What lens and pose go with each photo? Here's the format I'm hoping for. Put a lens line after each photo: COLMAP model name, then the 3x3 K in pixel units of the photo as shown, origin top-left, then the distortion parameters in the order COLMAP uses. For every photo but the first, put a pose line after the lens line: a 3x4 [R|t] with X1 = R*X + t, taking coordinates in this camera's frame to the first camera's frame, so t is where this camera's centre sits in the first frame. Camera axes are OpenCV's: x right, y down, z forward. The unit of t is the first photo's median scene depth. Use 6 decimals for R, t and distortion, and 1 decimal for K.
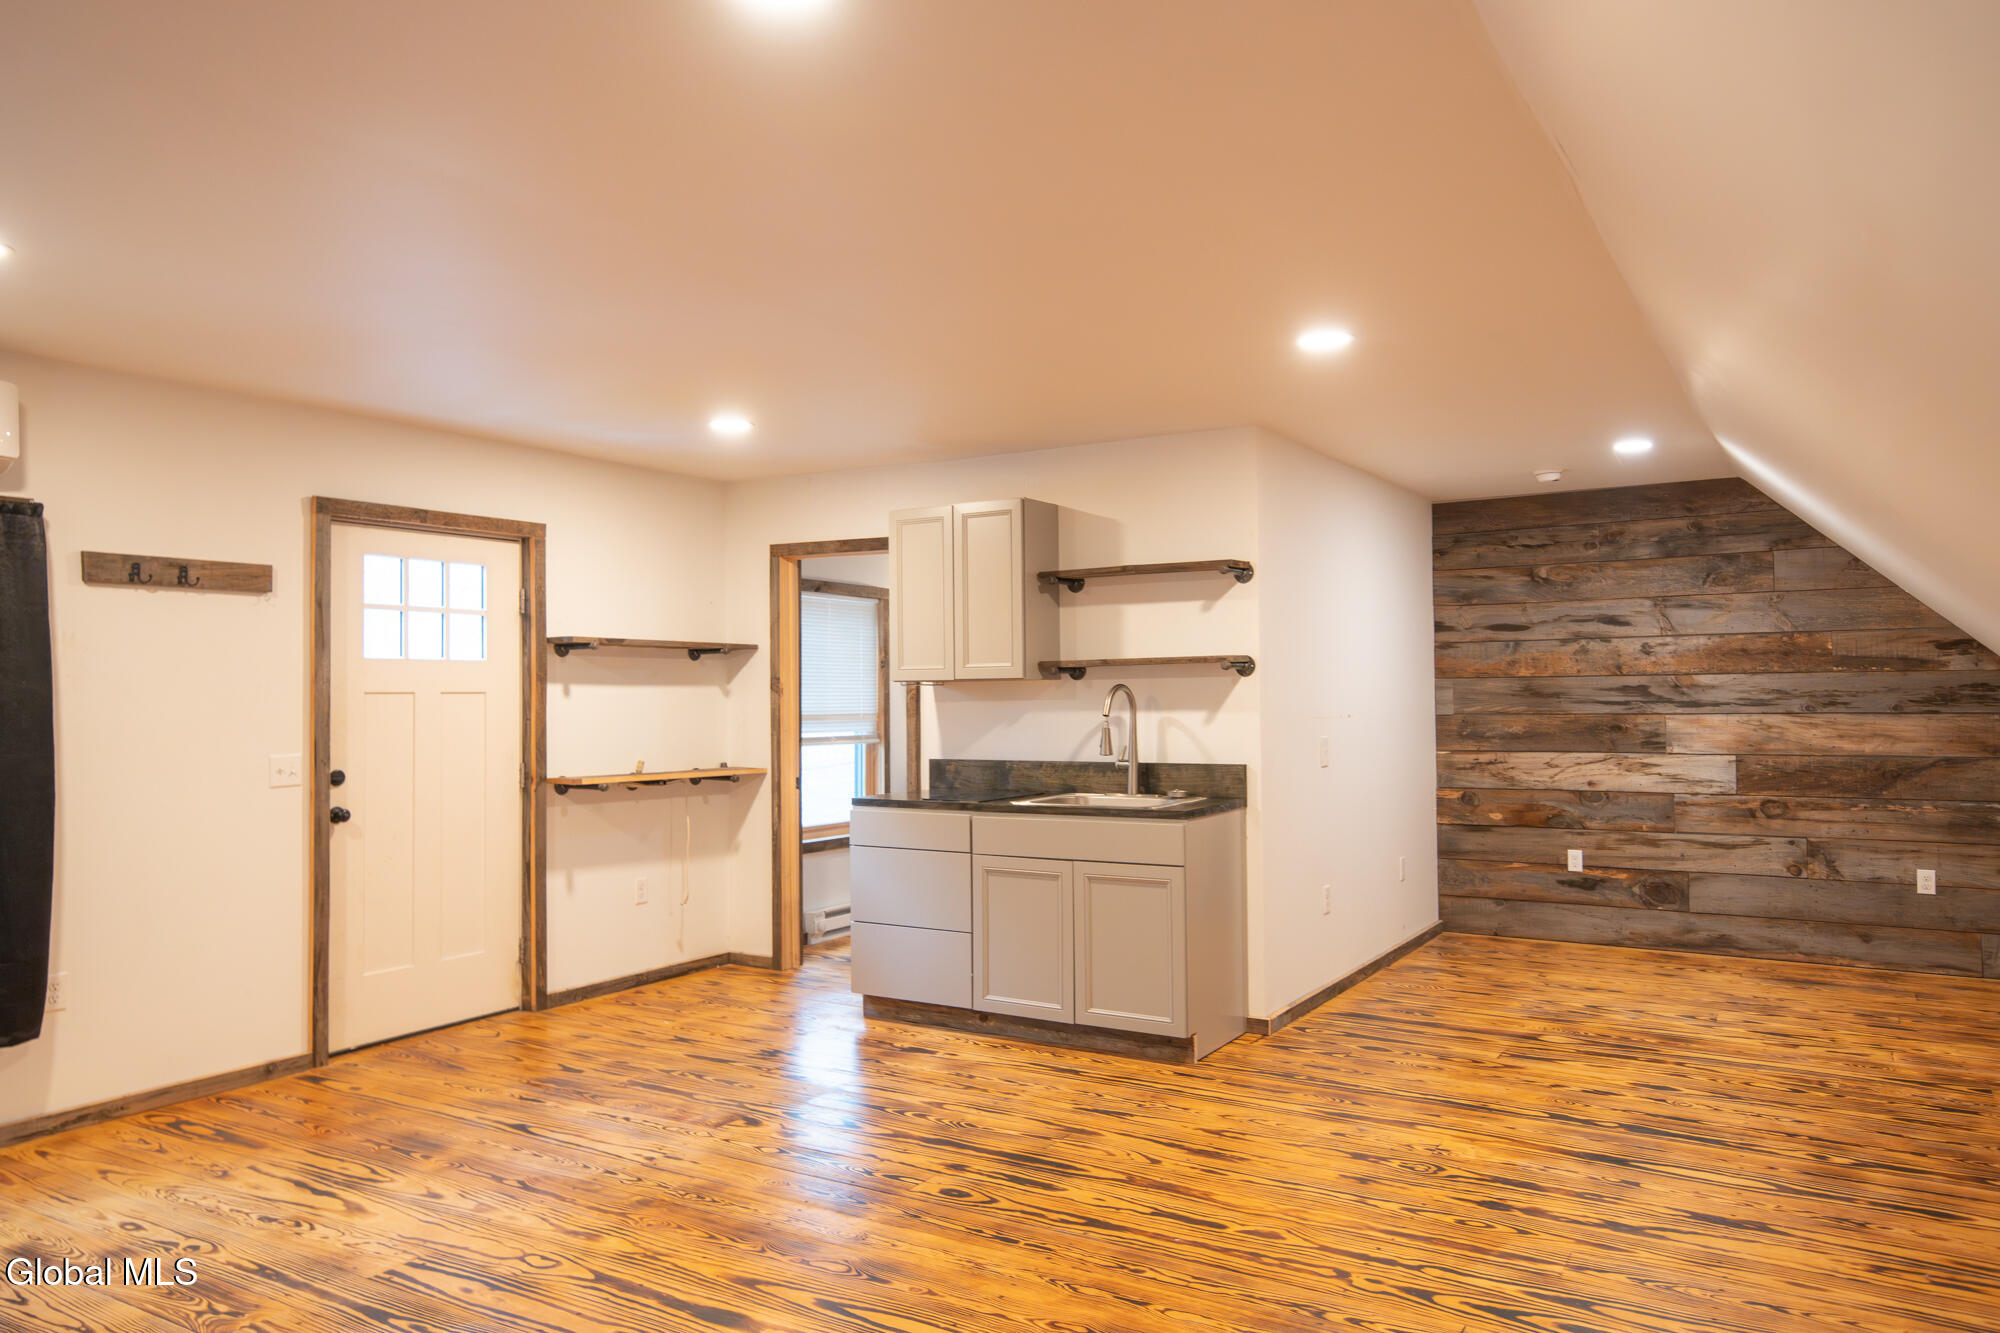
lens RADIAL K [[1333.0, 0, 966.7], [0, 1333.0, 644.7], [0, 0, 1]] dist [0.015567, 0.001582]
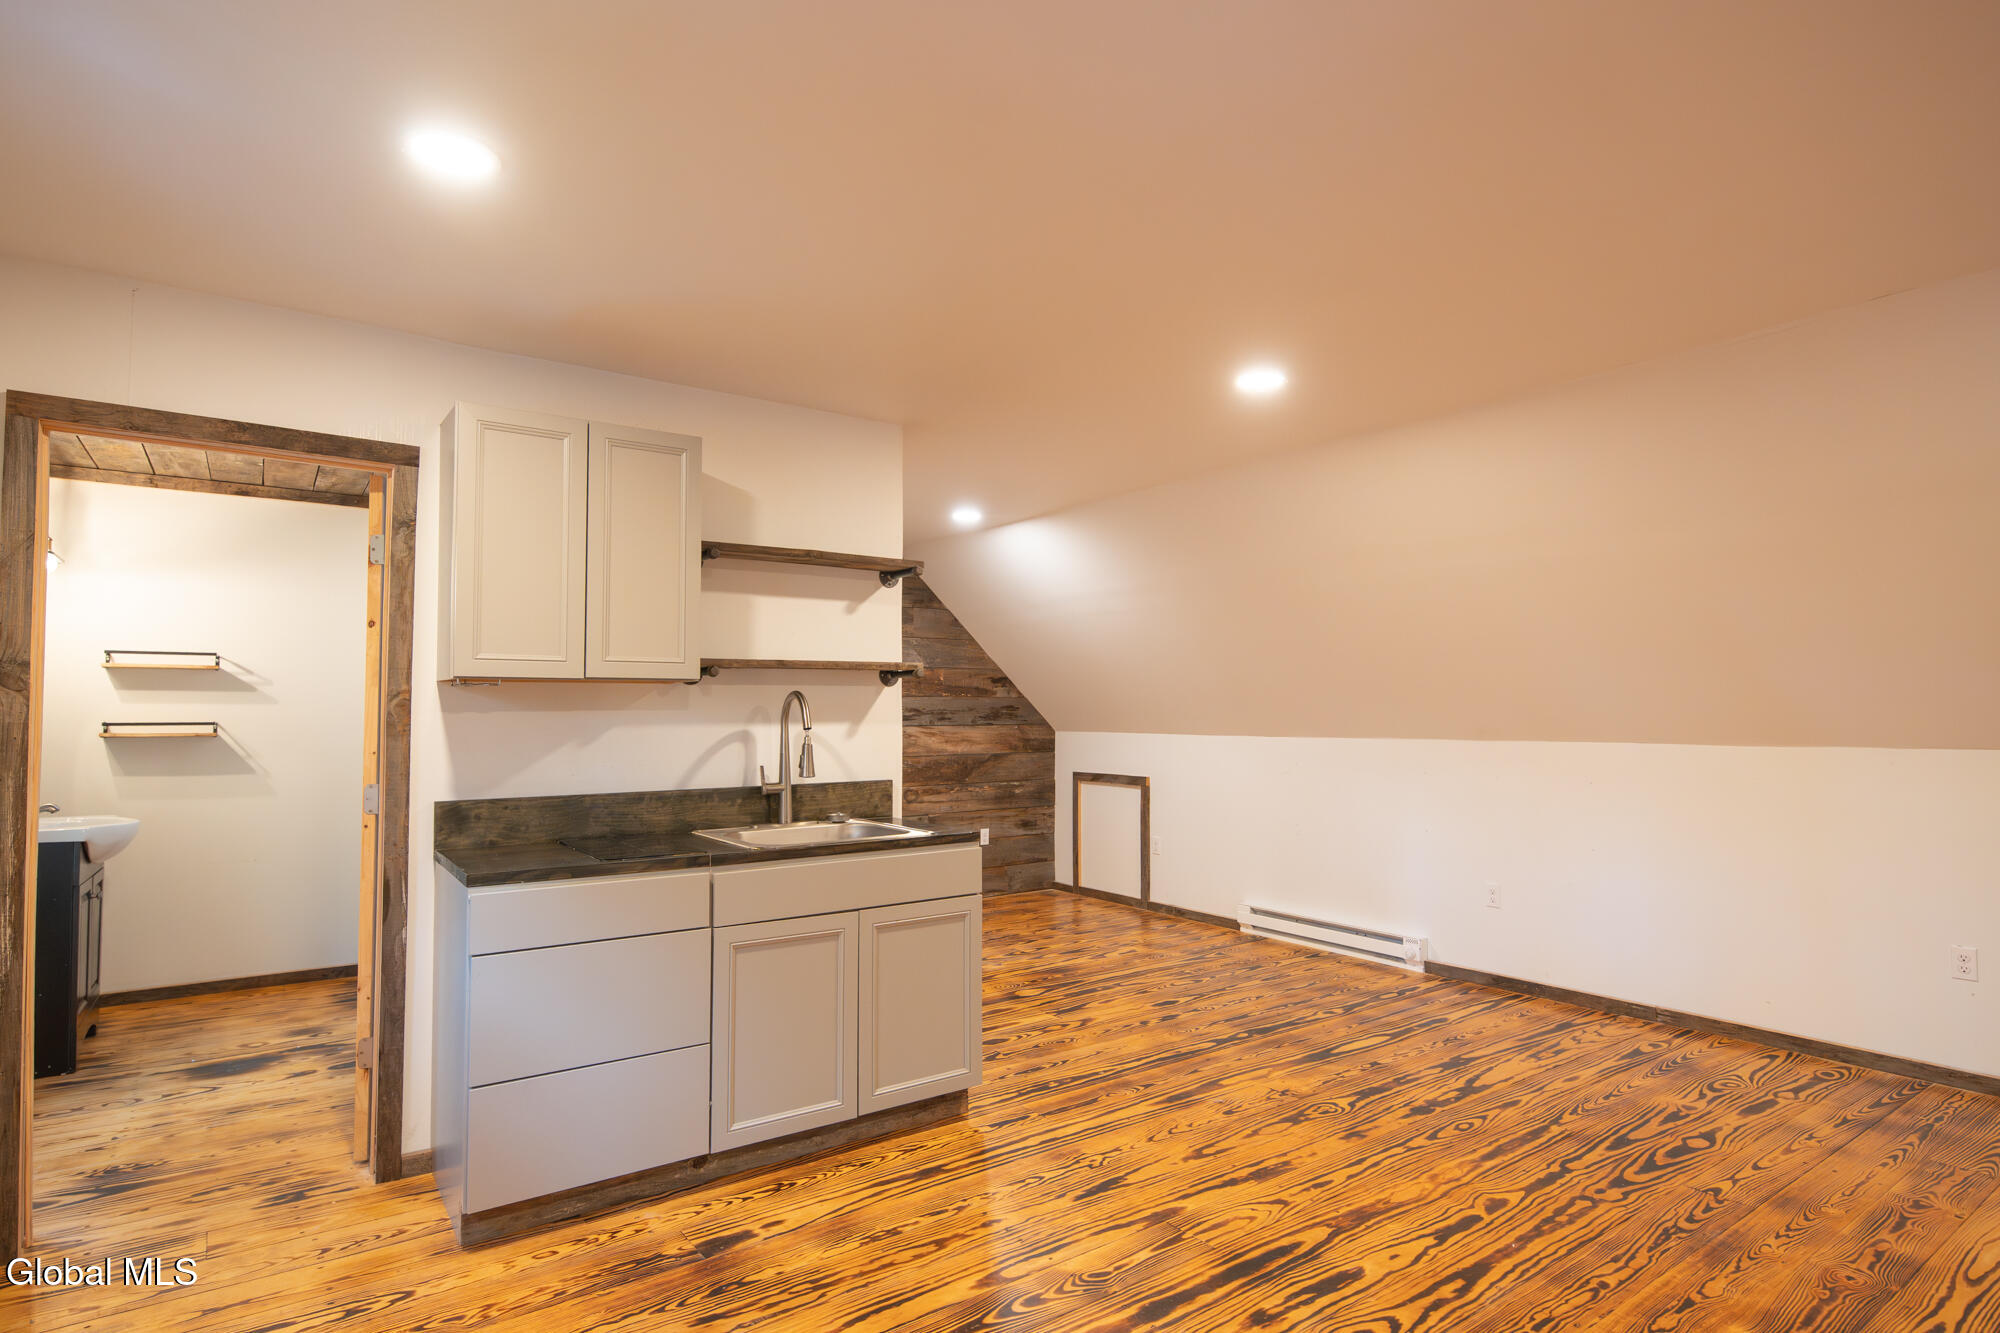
lens RADIAL K [[1044.0, 0, 996.1], [0, 1044.0, 665.2], [0, 0, 1]] dist [0.005300, -0.007973]
pose [[0.388003, 0.049523, 0.920327, -0.503942], [-0.034979, 0.998627, -0.038990, 0.040139], [-0.920994, -0.017064, 0.389203, 0.734089]]
